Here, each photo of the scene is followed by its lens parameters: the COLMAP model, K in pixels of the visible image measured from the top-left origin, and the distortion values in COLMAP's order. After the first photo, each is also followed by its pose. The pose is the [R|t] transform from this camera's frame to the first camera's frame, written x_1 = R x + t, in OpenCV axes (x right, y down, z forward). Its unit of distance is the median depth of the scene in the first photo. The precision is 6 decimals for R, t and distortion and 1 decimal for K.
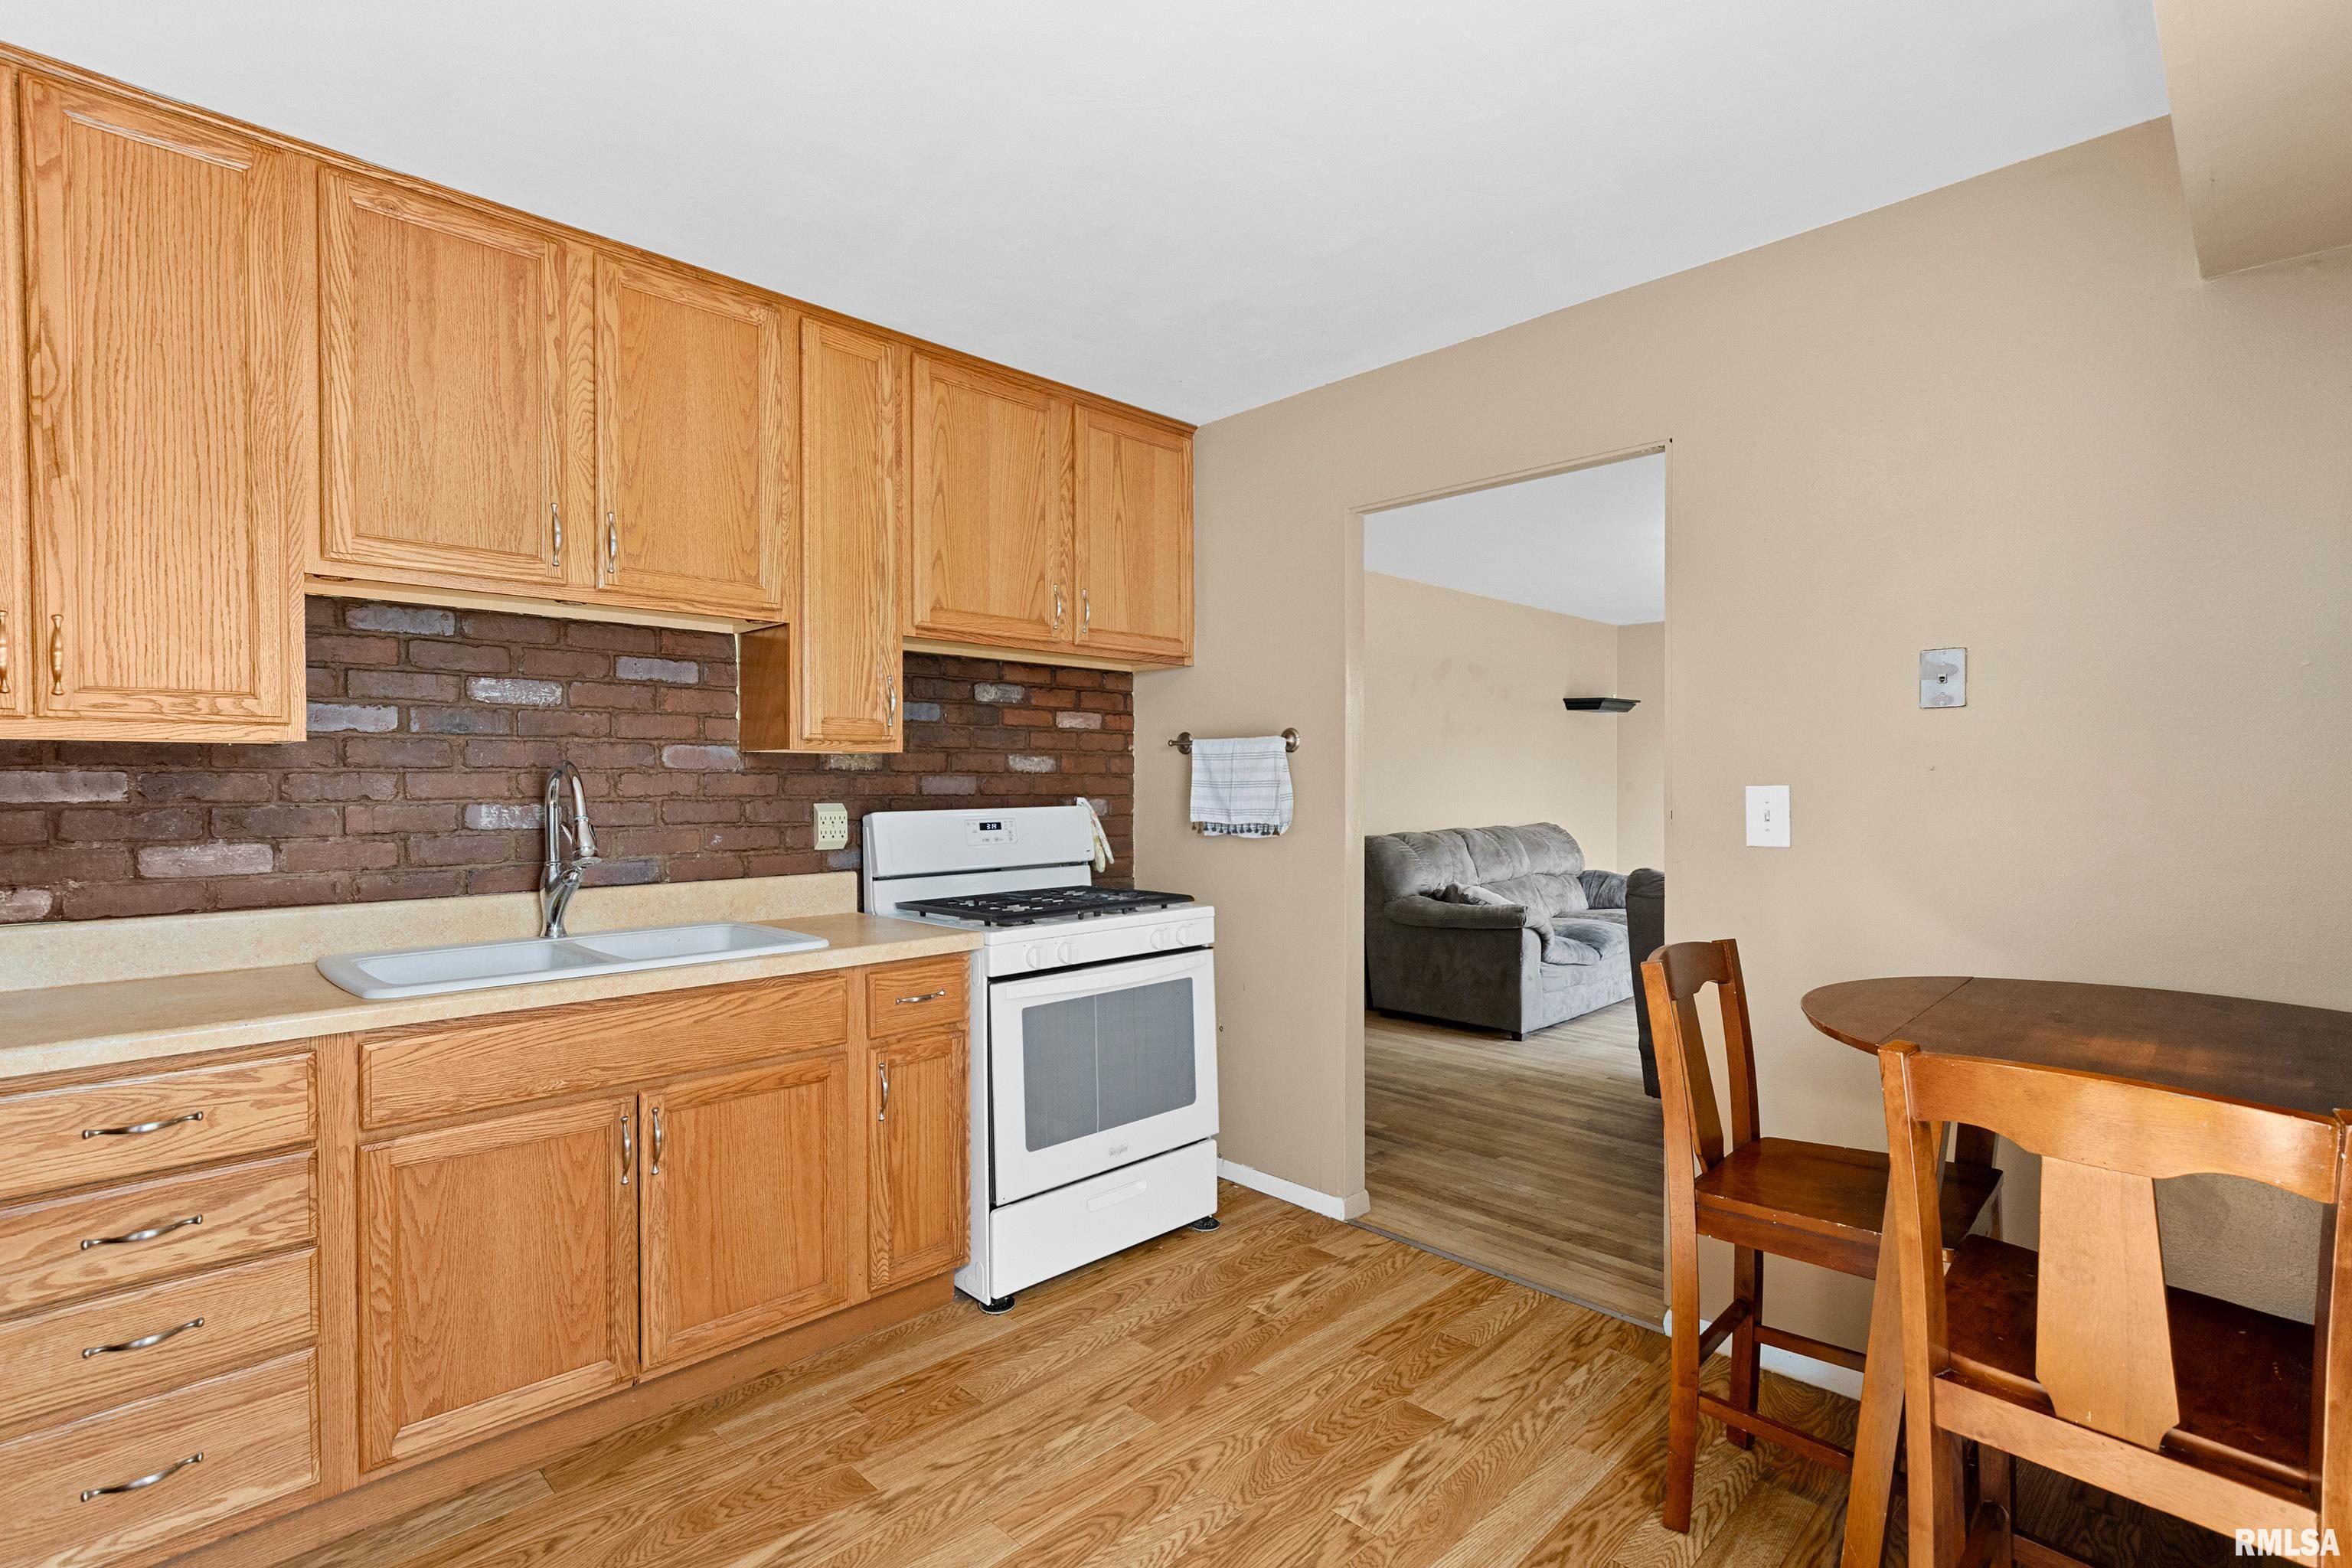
lens RADIAL K [[1109.1, 0, 1176.2], [0, 1109.1, 796.4], [0, 0, 1]] dist [0.009723, -0.003106]
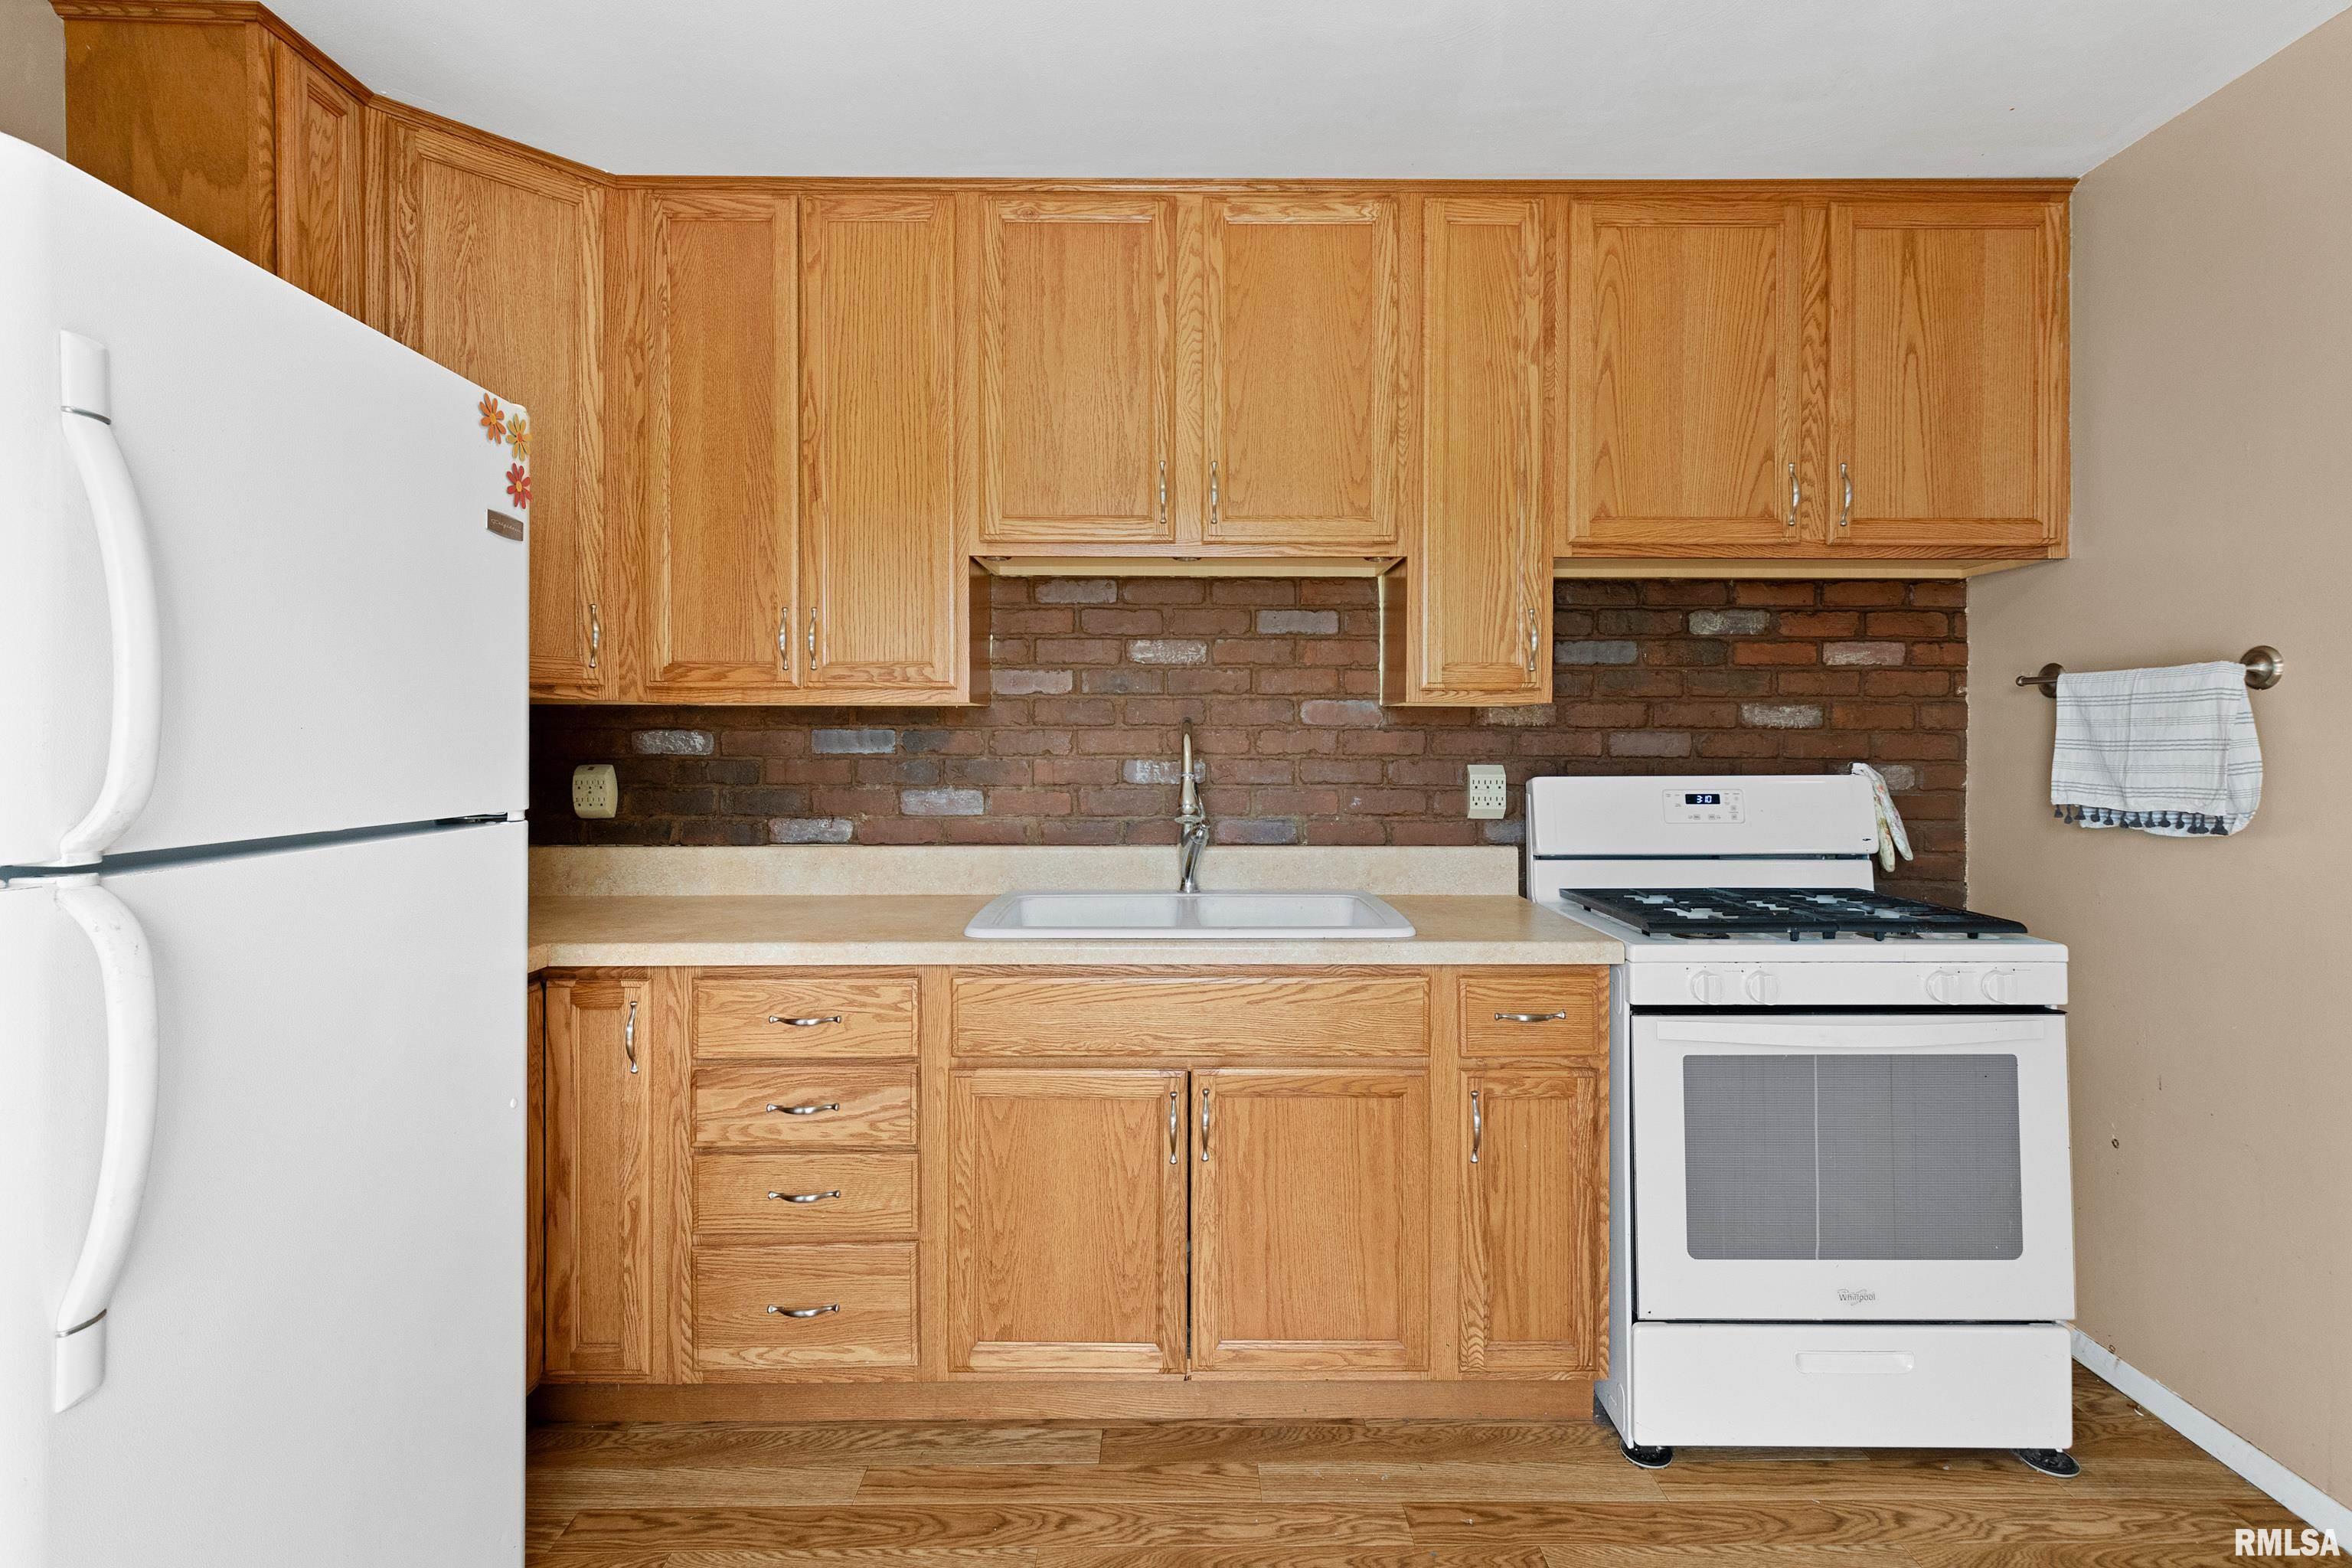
lens RADIAL K [[1109.1, 0, 1187.3], [0, 1109.1, 744.9], [0, 0, 1]] dist [0.009723, -0.003106]
pose [[0.716634, 0.005827, -0.697425, 0.138857], [-0.012095, 0.999919, -0.004074, -0.003143], [0.697344, 0.011355, 0.716646, 0.269709]]
